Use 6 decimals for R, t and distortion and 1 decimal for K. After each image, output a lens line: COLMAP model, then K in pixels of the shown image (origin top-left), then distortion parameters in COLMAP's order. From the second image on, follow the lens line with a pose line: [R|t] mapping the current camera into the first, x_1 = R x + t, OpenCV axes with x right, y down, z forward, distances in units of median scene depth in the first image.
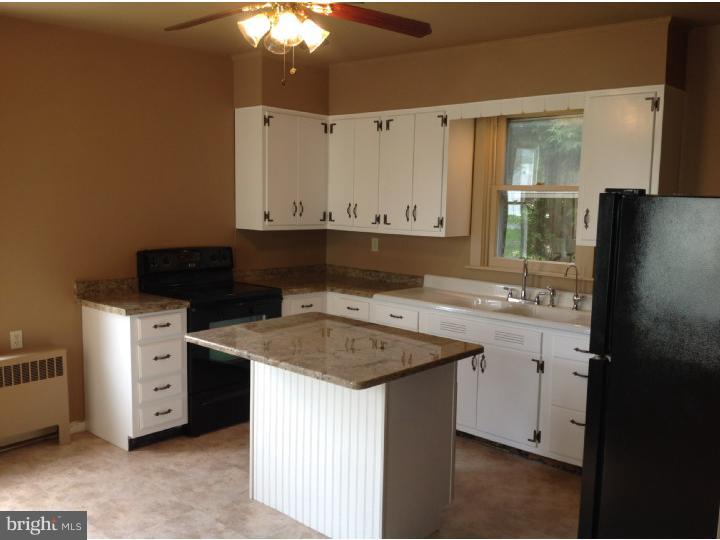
lens RADIAL K [[687.2, 0, 360.0], [0, 687.2, 270.0], [0, 0, 1]] dist [-0.006309, -0.018716]
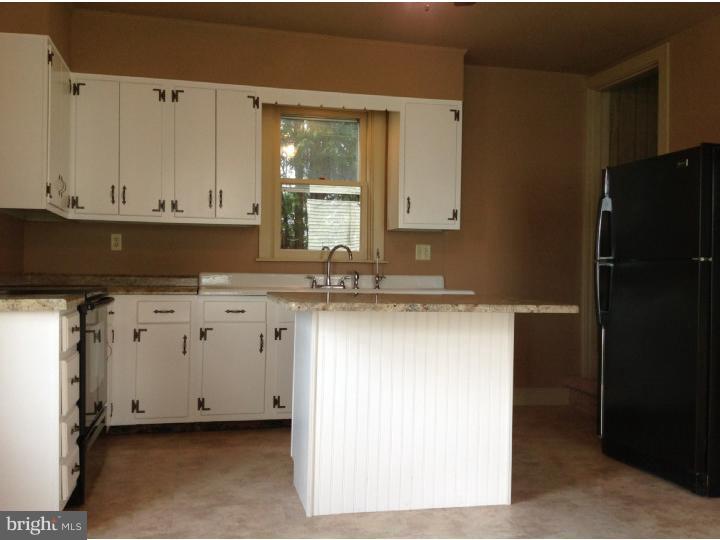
lens RADIAL K [[717.9, 0, 360.0], [0, 717.9, 270.0], [0, 0, 1]] dist [0.020718, 0.002320]
pose [[0.544852, -0.009069, 0.838483, -0.621587], [0.088140, 0.995022, -0.046512, 0.070807], [-0.833887, 0.099246, 0.542939, 0.358856]]
